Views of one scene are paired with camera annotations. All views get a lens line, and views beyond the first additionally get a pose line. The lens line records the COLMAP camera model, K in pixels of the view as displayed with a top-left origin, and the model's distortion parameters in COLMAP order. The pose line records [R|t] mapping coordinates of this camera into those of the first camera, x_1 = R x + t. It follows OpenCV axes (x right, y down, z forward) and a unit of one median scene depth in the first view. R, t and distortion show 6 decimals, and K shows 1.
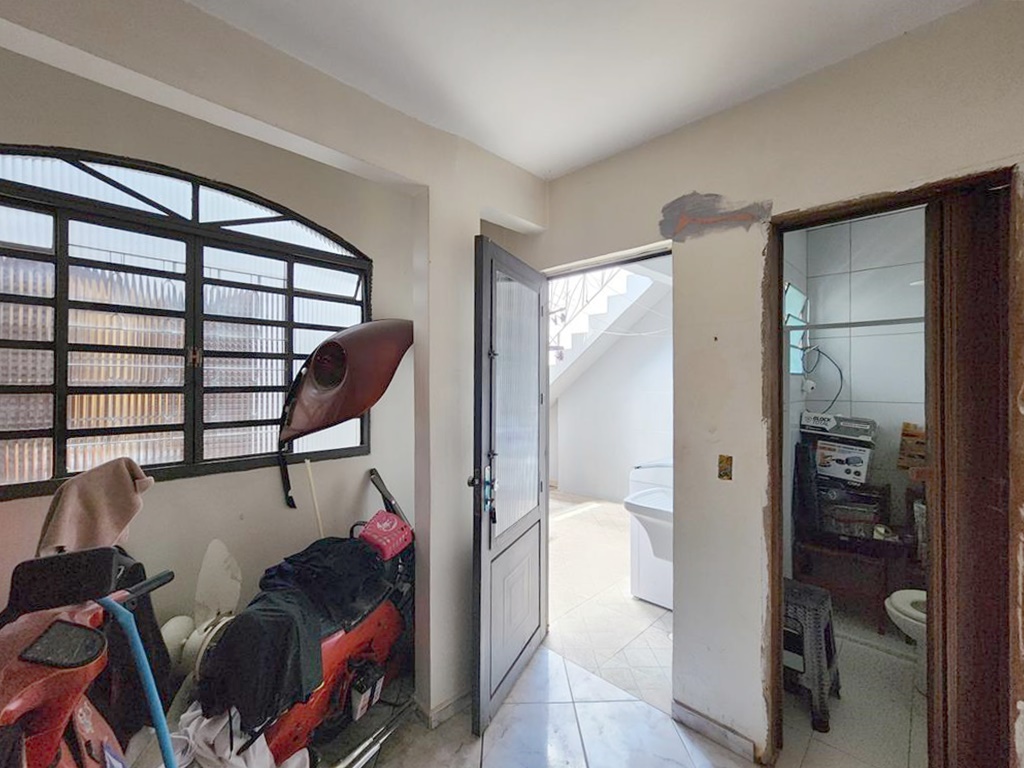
lens RADIAL K [[426.1, 0, 512.7], [0, 426.1, 386.3], [0, 0, 1]] dist [-0.002864, 0.000089]
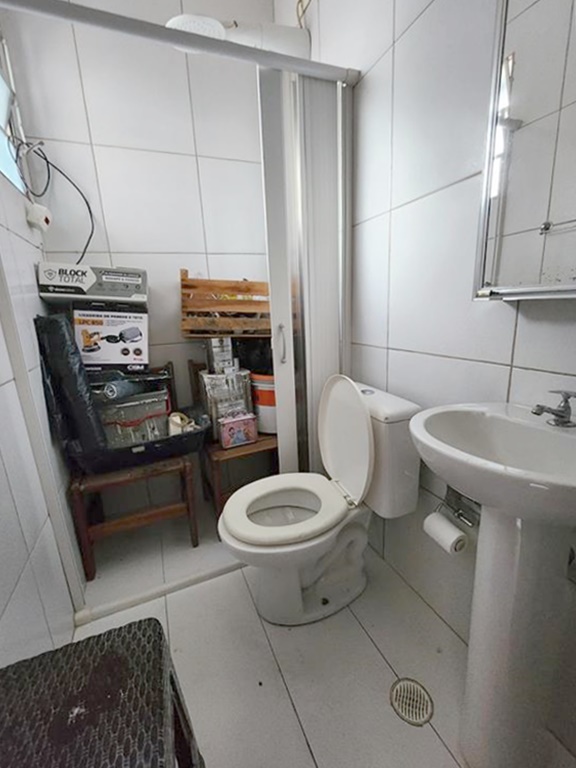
lens RADIAL K [[319.6, 0, 287.5], [0, 319.6, 383.7], [0, 0, 1]] dist [-0.002864, 0.000089]
pose [[0.360302, -0.225584, 0.905149, 0.423486], [0.046318, 0.973449, 0.224169, 0.151684], [-0.931685, -0.038844, 0.361184, 0.591239]]
